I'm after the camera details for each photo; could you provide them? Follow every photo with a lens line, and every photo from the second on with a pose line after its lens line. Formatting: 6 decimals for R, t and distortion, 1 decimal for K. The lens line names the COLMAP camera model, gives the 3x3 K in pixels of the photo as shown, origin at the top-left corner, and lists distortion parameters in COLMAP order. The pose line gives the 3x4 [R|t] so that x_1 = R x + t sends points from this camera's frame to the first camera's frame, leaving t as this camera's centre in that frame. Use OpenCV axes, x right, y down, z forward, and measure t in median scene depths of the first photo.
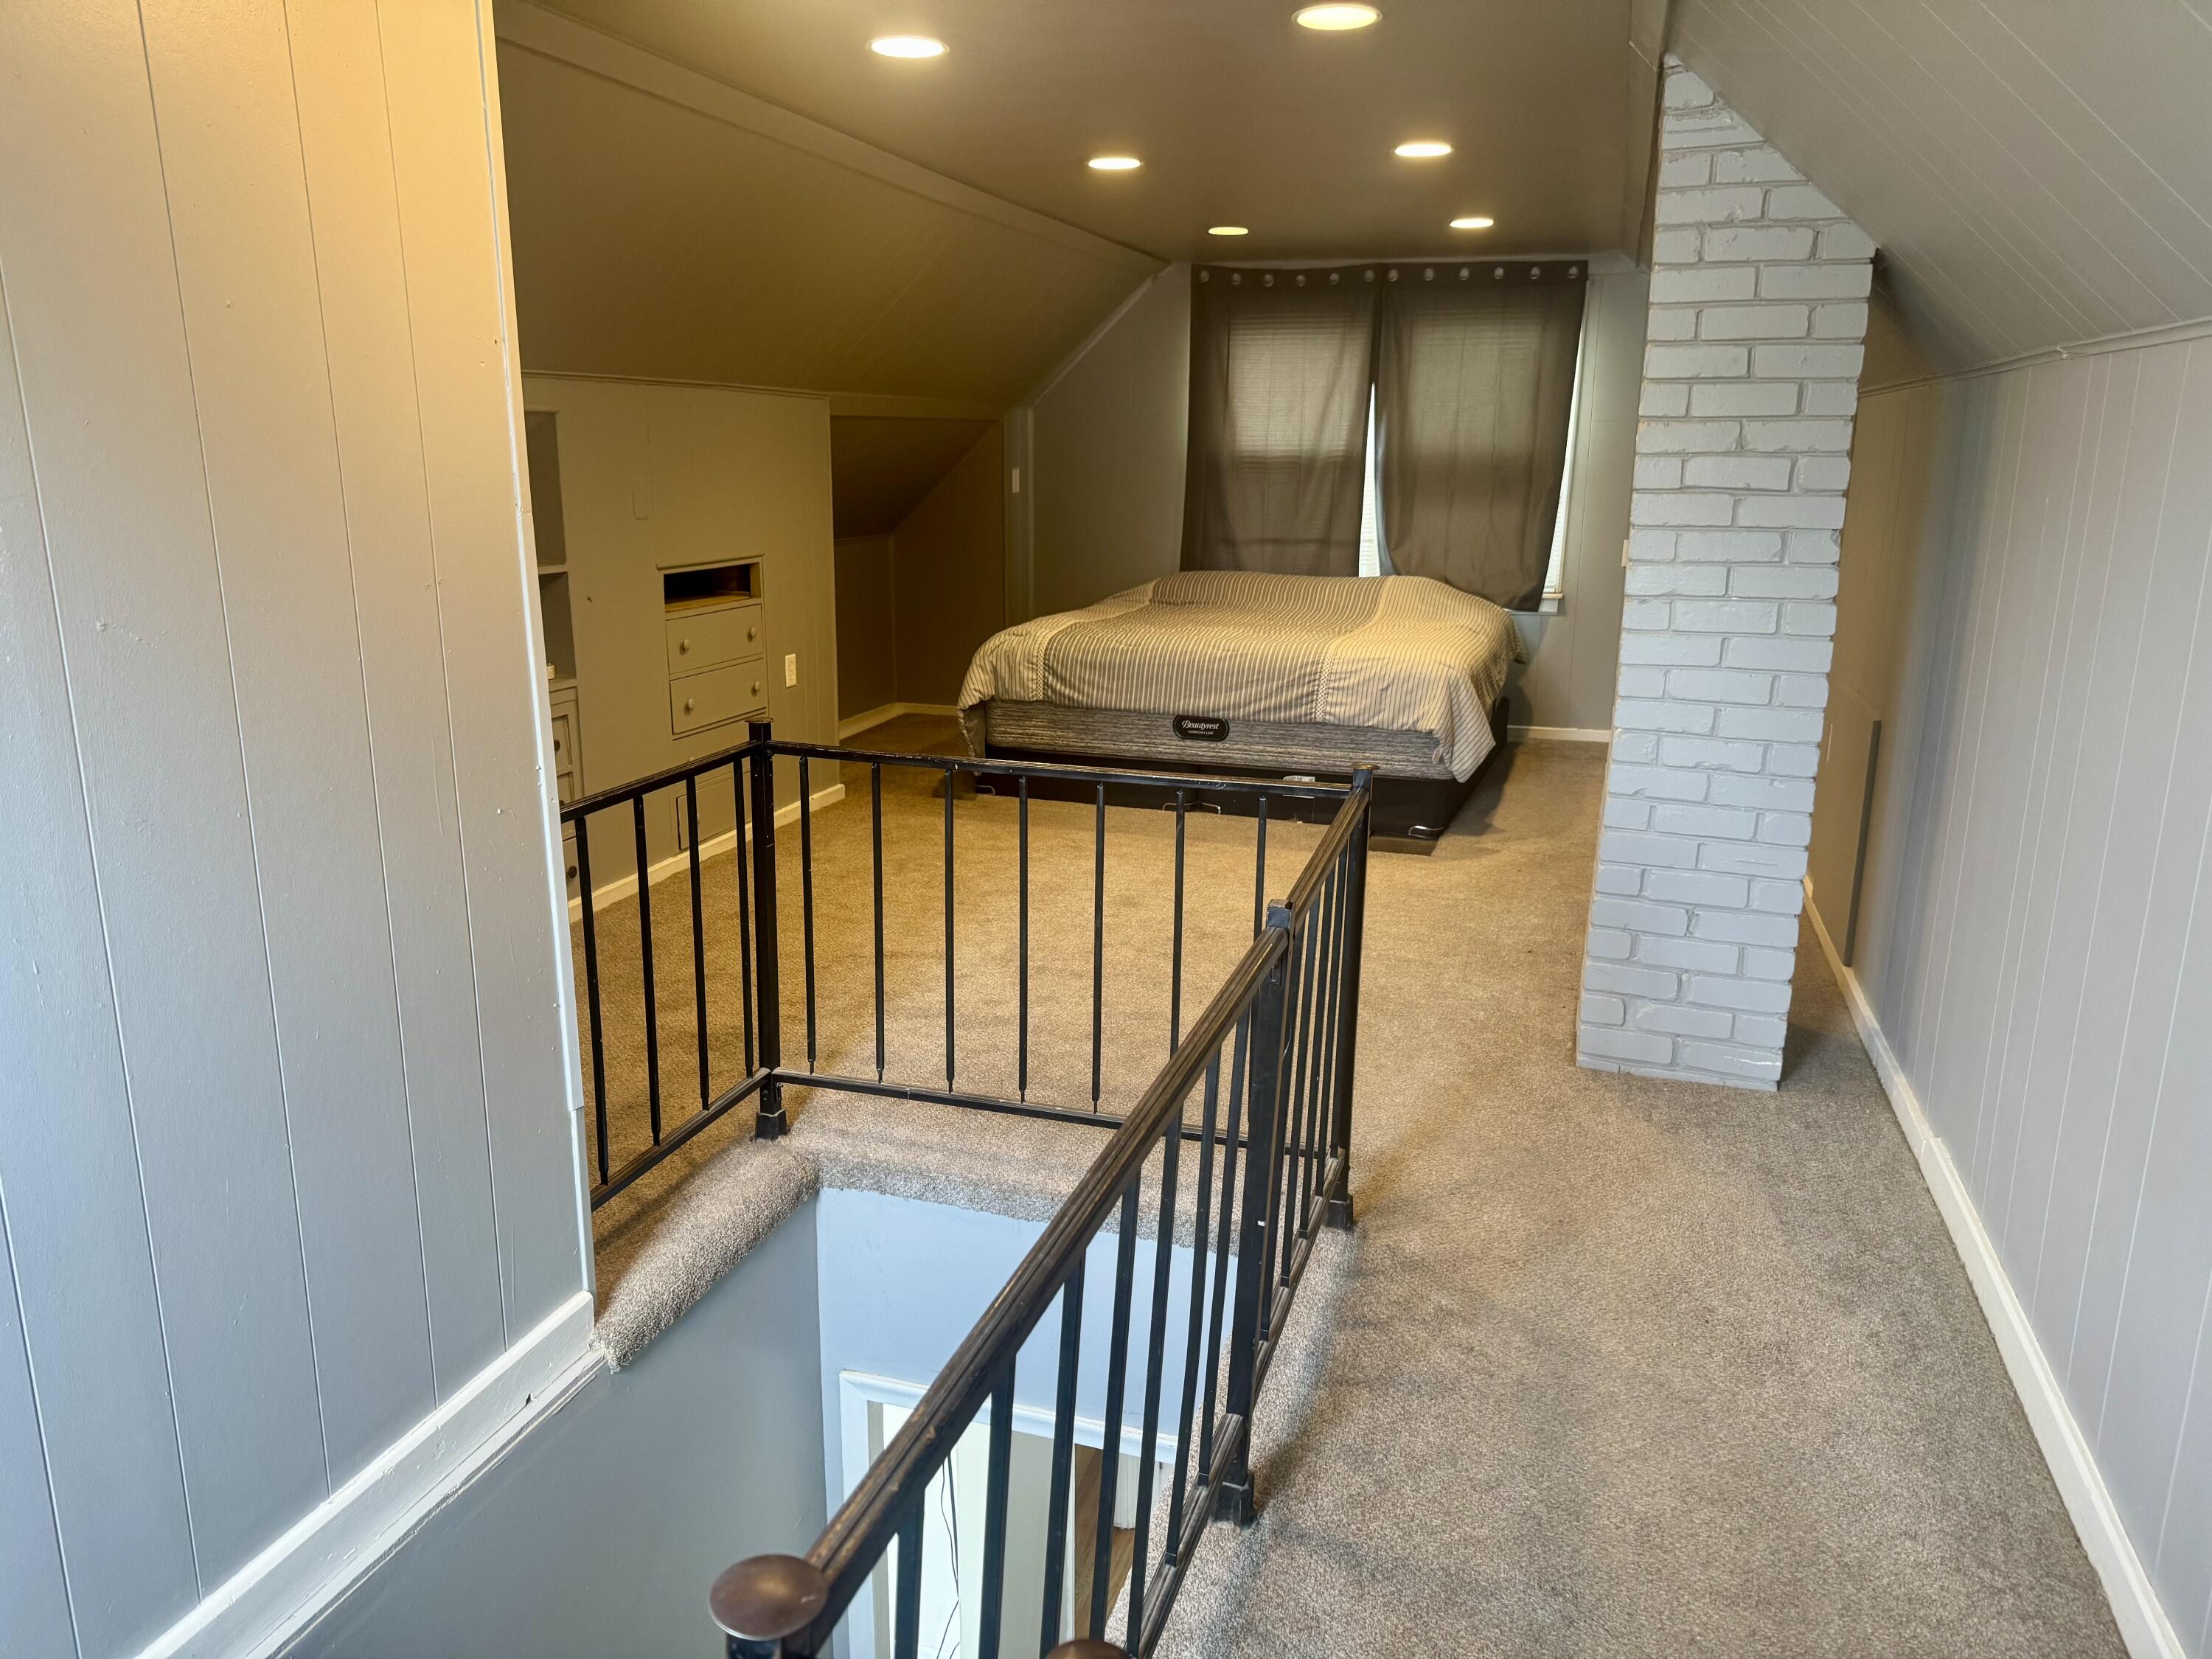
lens RADIAL K [[1562.5, 0, 1102.8], [0, 1562.5, 788.4], [0, 0, 1]] dist [0.114369, -0.162895]
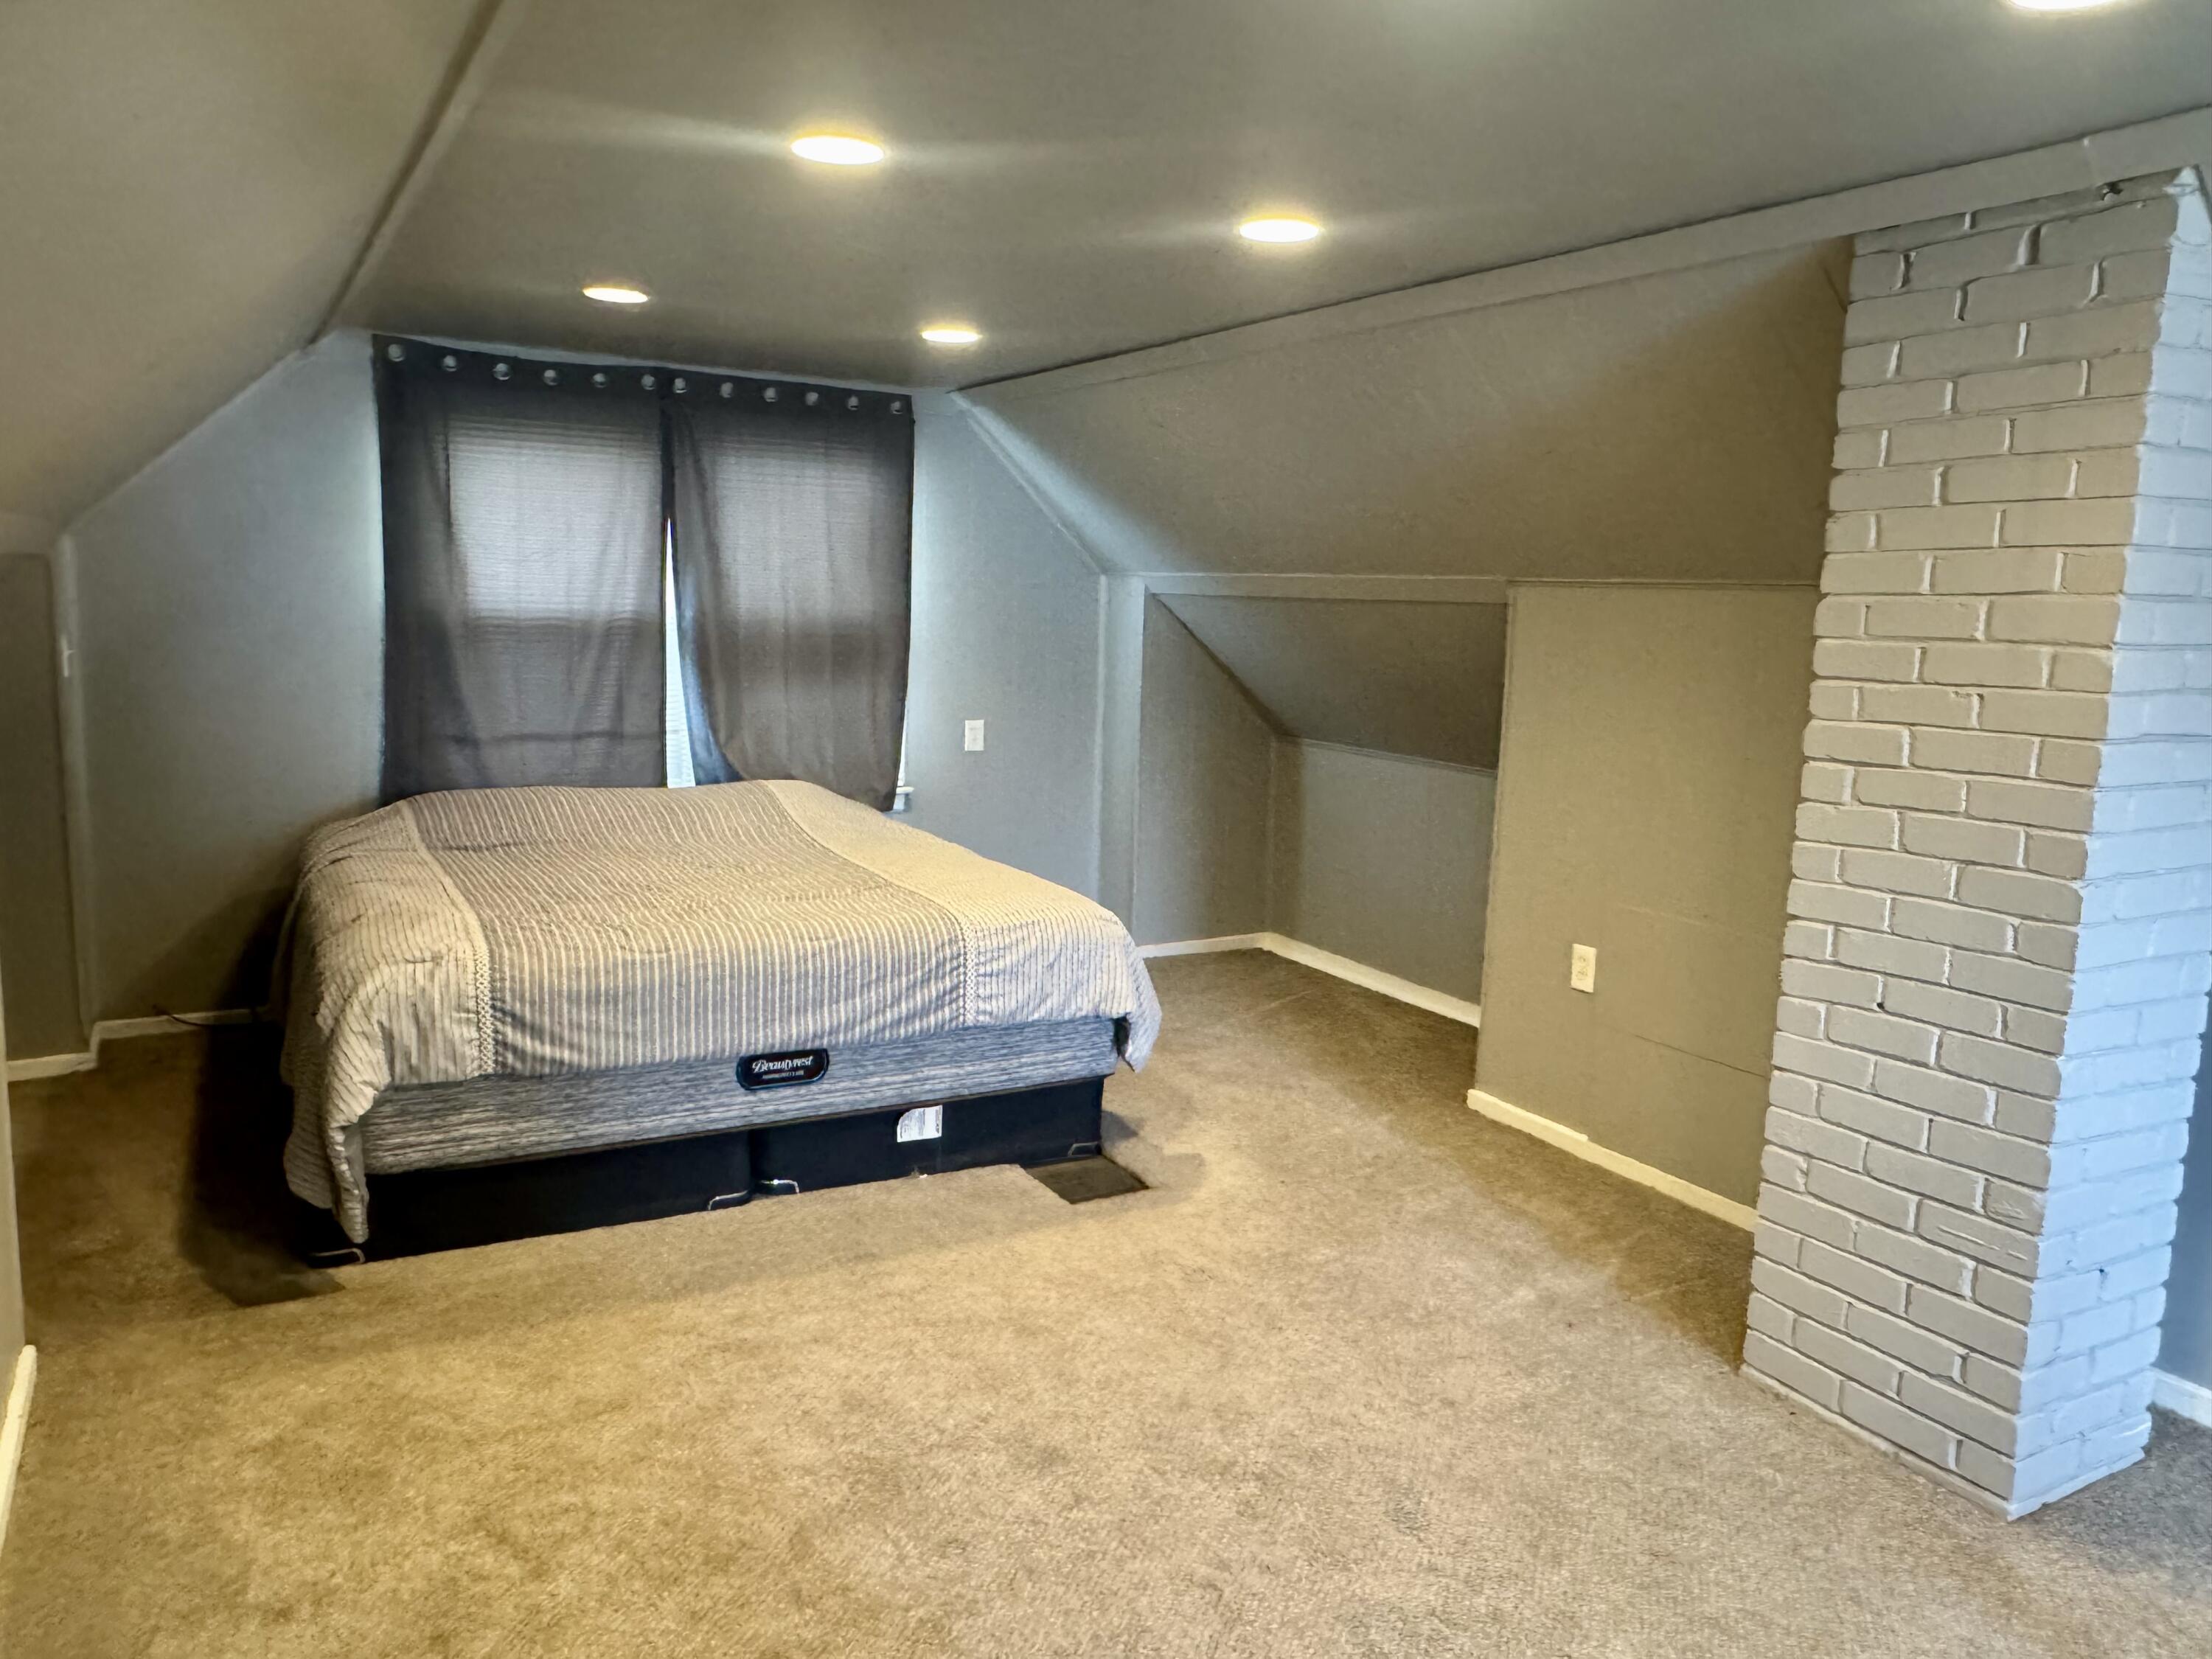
lens RADIAL K [[1522.6, 0, 1105.2], [0, 1522.6, 780.6], [0, 0, 1]] dist [0.001971, 0.001769]
pose [[0.688988, -0.078259, 0.720536, -0.265702], [0.135241, 0.990574, -0.021731, -0.116904], [-0.712044, 0.112418, 0.693077, 0.462271]]
